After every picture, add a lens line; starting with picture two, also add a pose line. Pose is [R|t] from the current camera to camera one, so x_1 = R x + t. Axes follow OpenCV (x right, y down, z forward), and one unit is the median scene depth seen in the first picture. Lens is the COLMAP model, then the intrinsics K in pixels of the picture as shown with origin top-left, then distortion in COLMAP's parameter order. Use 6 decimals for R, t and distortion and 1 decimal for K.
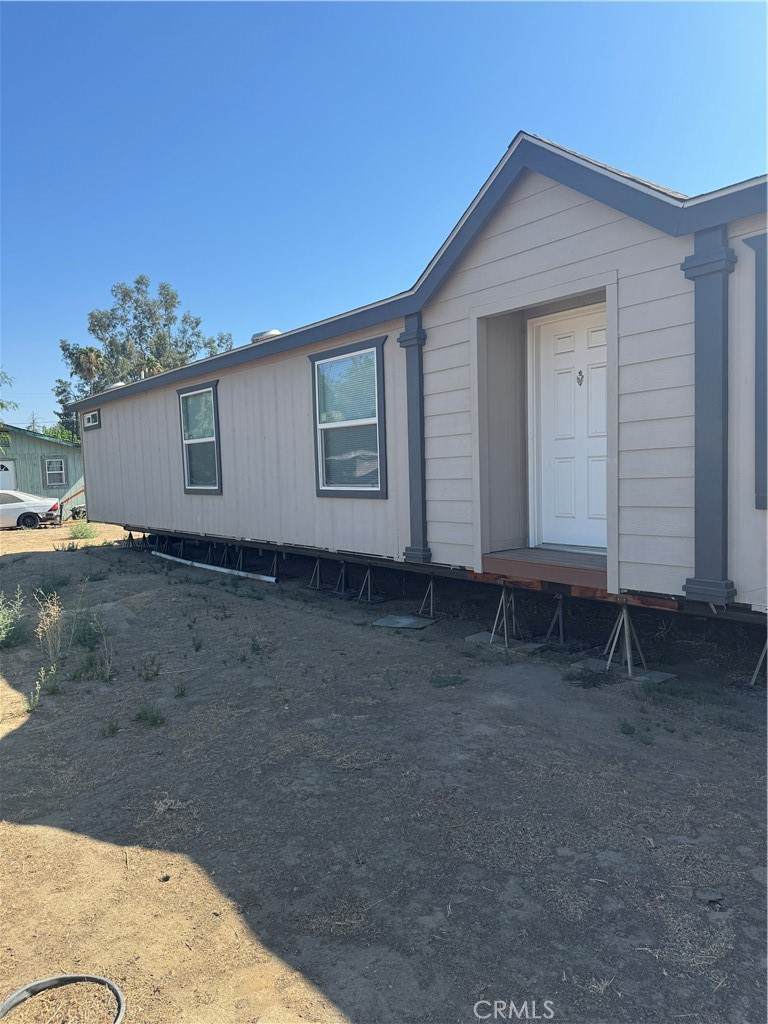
lens RADIAL K [[729.3, 0, 385.0], [0, 729.3, 514.7], [0, 0, 1]] dist [0.048354, -0.059093]
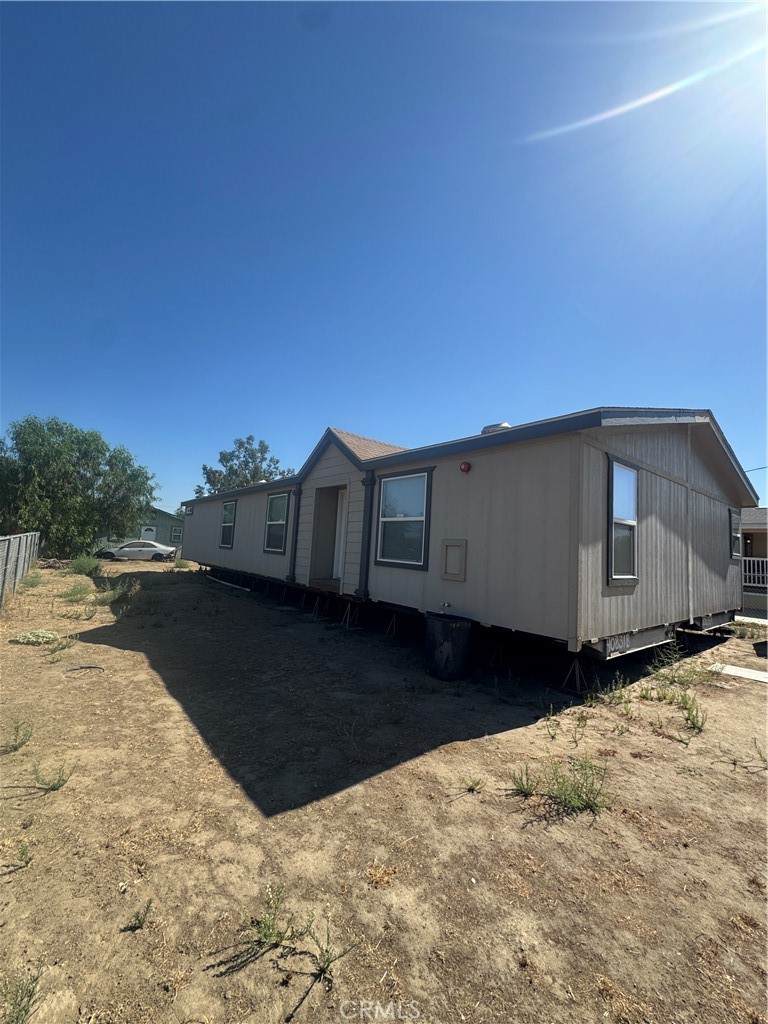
lens RADIAL K [[411.8, 0, 384.2], [0, 411.8, 511.9], [0, 0, 1]] dist [-0.002647, -0.000049]
pose [[0.996099, 0.087698, 0.009808, 0.101408], [-0.085149, 0.984381, -0.154087, 0.006417], [-0.023168, 0.152651, 0.988009, -0.128294]]
